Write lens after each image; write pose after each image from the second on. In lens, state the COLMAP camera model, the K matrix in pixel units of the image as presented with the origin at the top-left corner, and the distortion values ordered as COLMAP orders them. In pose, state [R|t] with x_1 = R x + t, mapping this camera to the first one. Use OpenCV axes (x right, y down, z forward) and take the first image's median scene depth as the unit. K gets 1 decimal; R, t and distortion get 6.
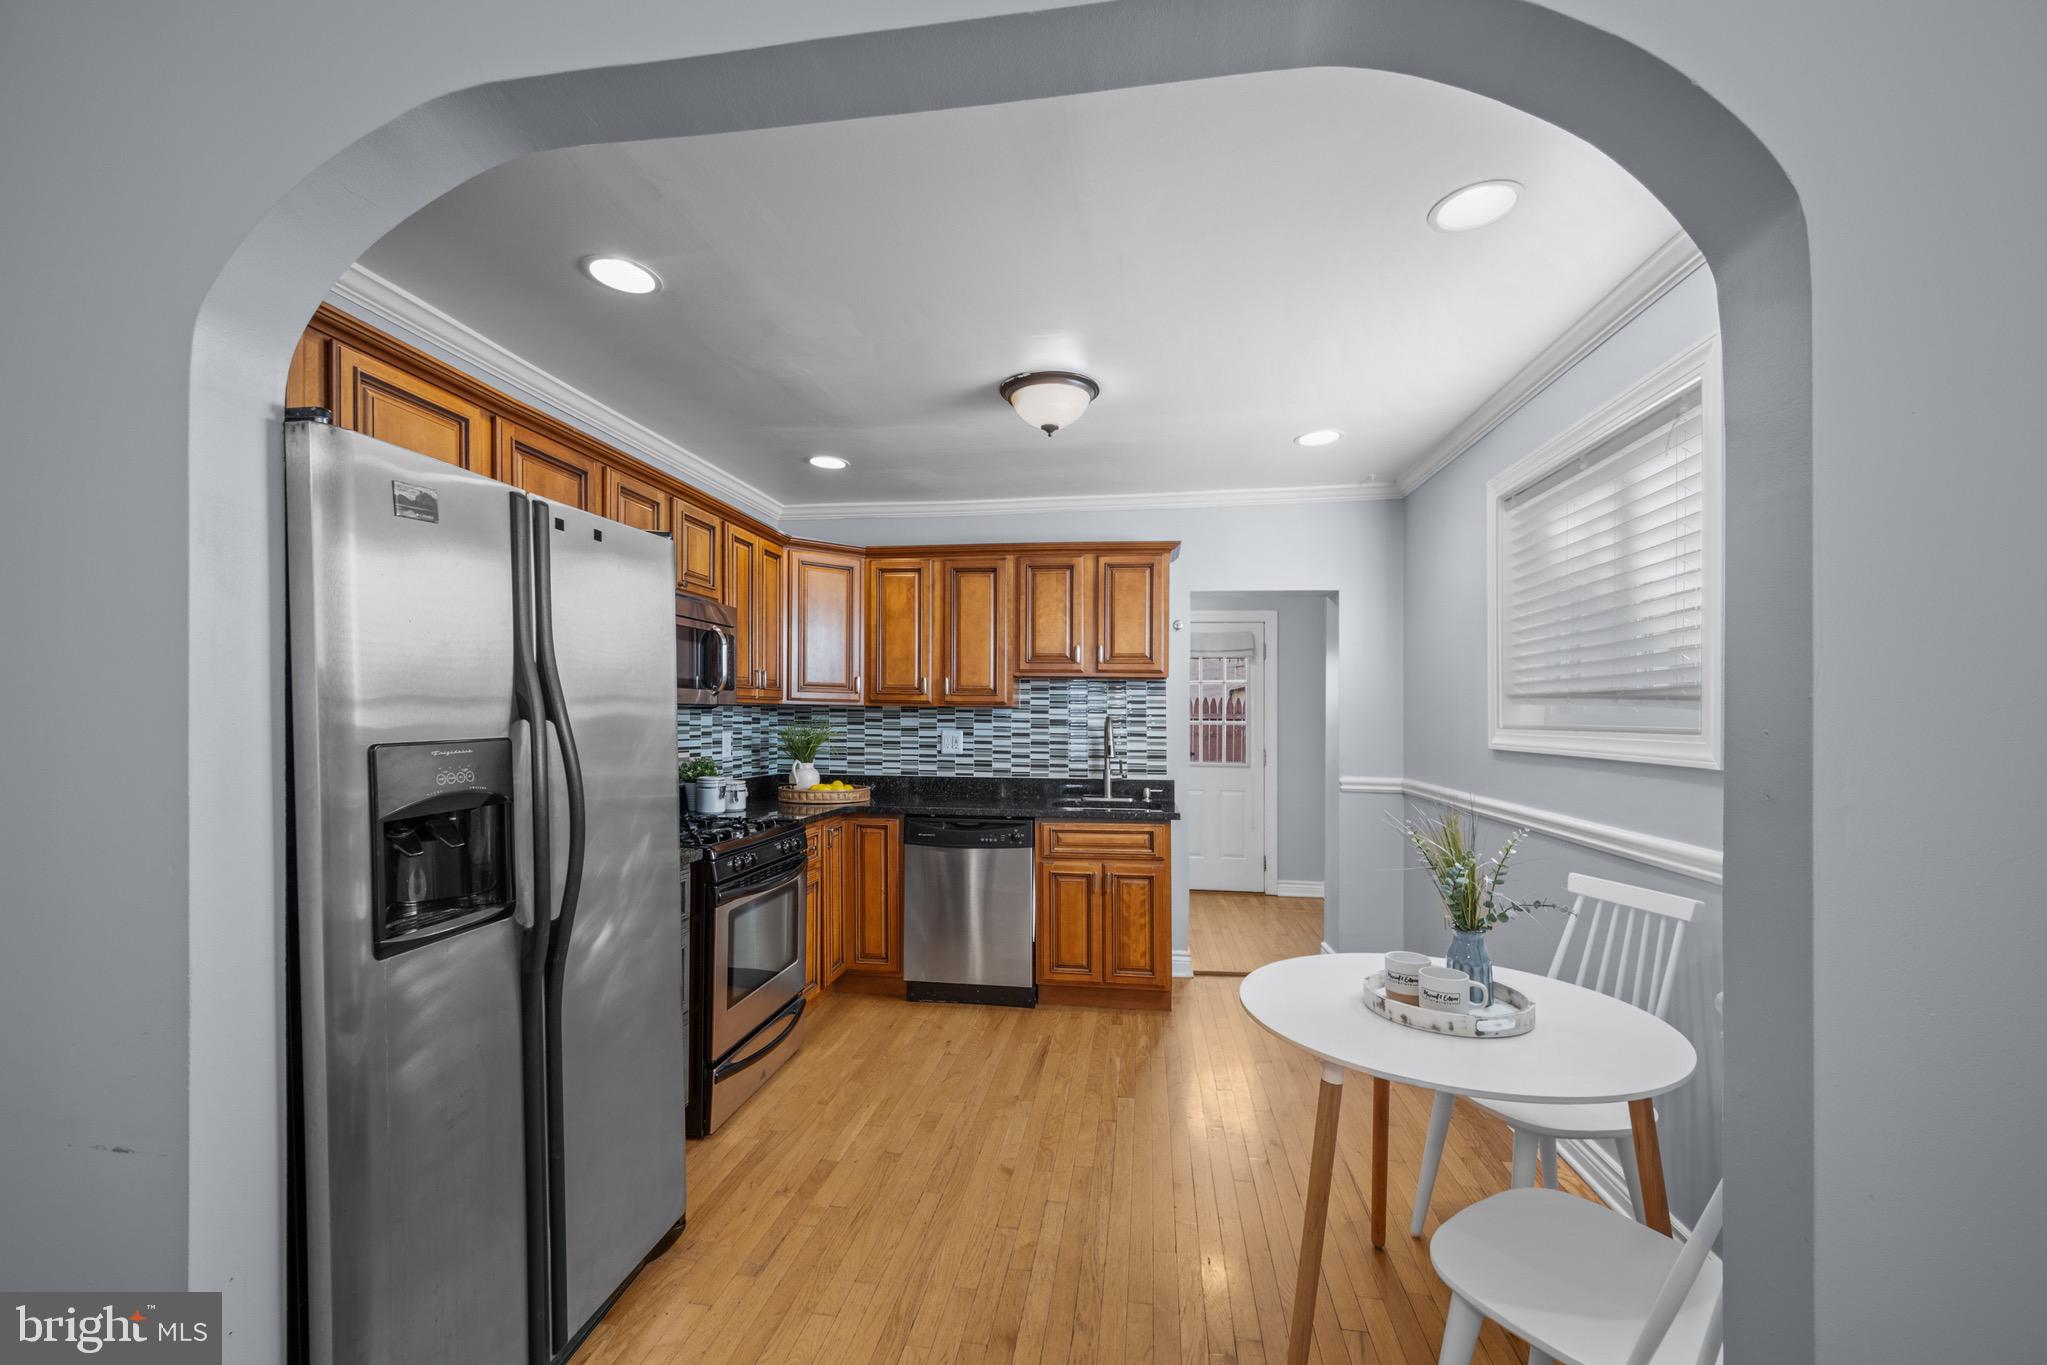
lens RADIAL K [[837.3, 0, 1024.5], [0, 837.3, 733.0], [0, 0, 1]] dist [0.001225, -0.000211]
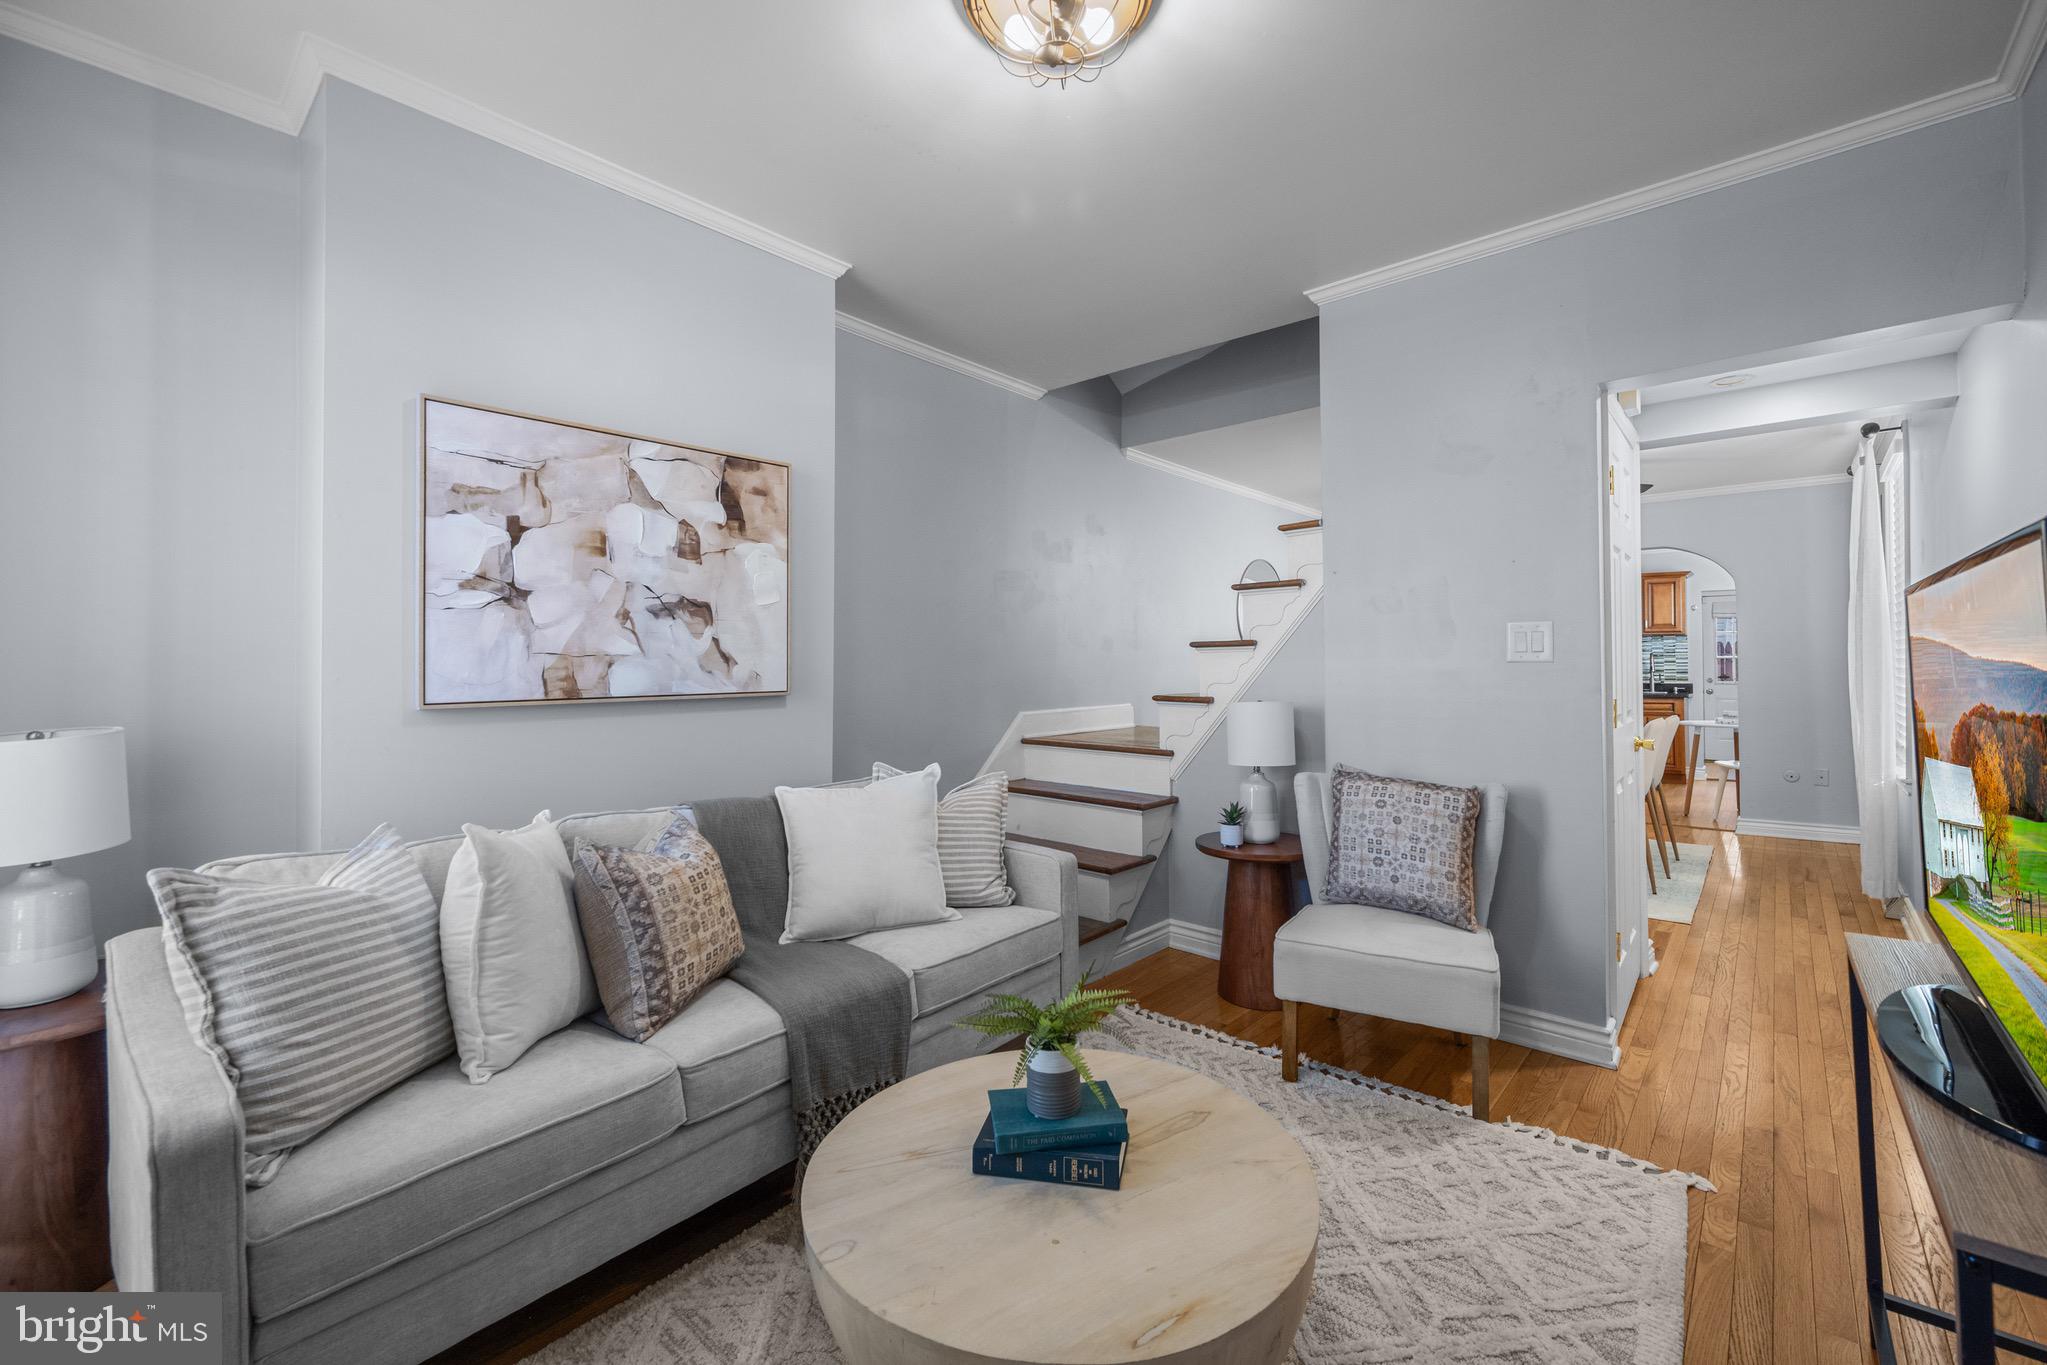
lens RADIAL K [[837.3, 0, 1032.5], [0, 837.3, 664.0], [0, 0, 1]] dist [0.001225, -0.000211]
pose [[0.830825, -0.011357, -0.556418, -0.022486], [0.000912, 0.999818, -0.019046, 0.048960], [0.556533, 0.015316, 0.830684, -1.684466]]
